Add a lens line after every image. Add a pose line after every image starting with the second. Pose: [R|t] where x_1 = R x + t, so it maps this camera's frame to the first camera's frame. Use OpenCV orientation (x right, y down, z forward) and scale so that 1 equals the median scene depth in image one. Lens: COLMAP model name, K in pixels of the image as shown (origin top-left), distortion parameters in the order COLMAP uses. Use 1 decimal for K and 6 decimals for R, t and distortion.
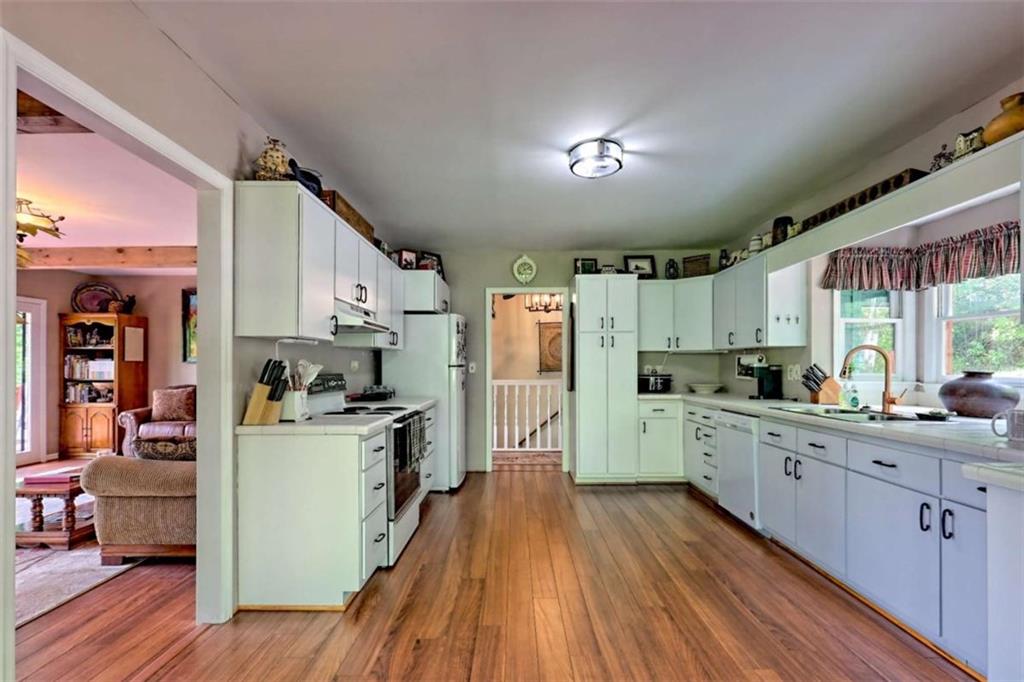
lens RADIAL K [[461.6, 0, 502.9], [0, 461.6, 363.5], [0, 0, 1]] dist [-0.000583, 0.000056]
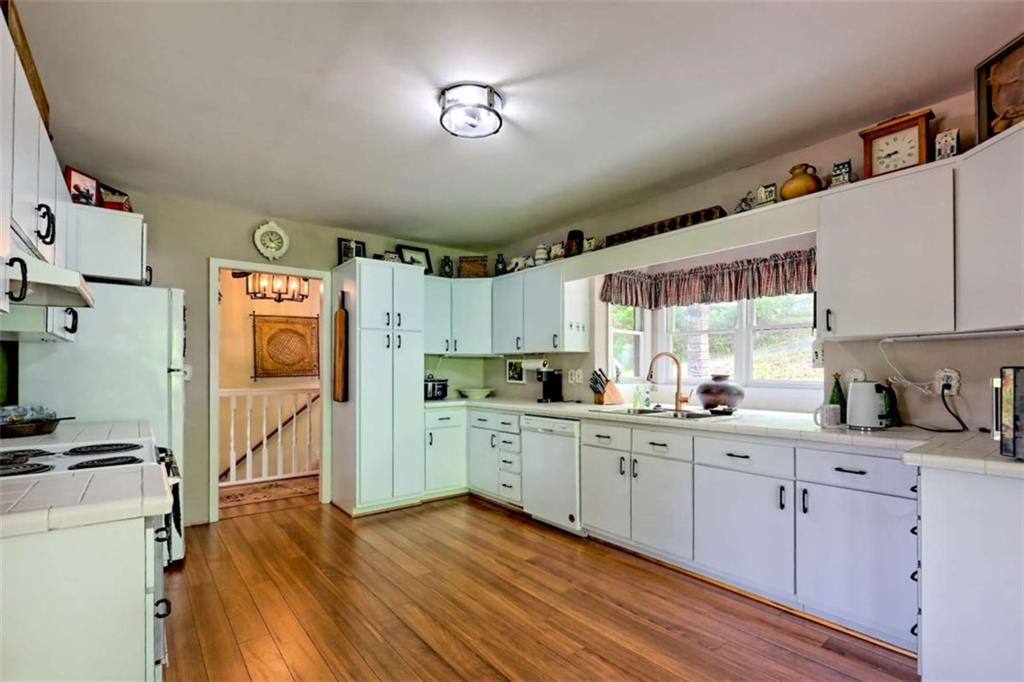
lens RADIAL K [[476.6, 0, 511.1], [0, 476.6, 367.6], [0, 0, 1]] dist [0.000766, -0.000095]
pose [[0.779142, 0.004822, 0.626828, -0.191534], [-0.004642, 0.999987, -0.001921, 0.001436], [-0.626830, -0.001413, 0.779155, 0.229948]]
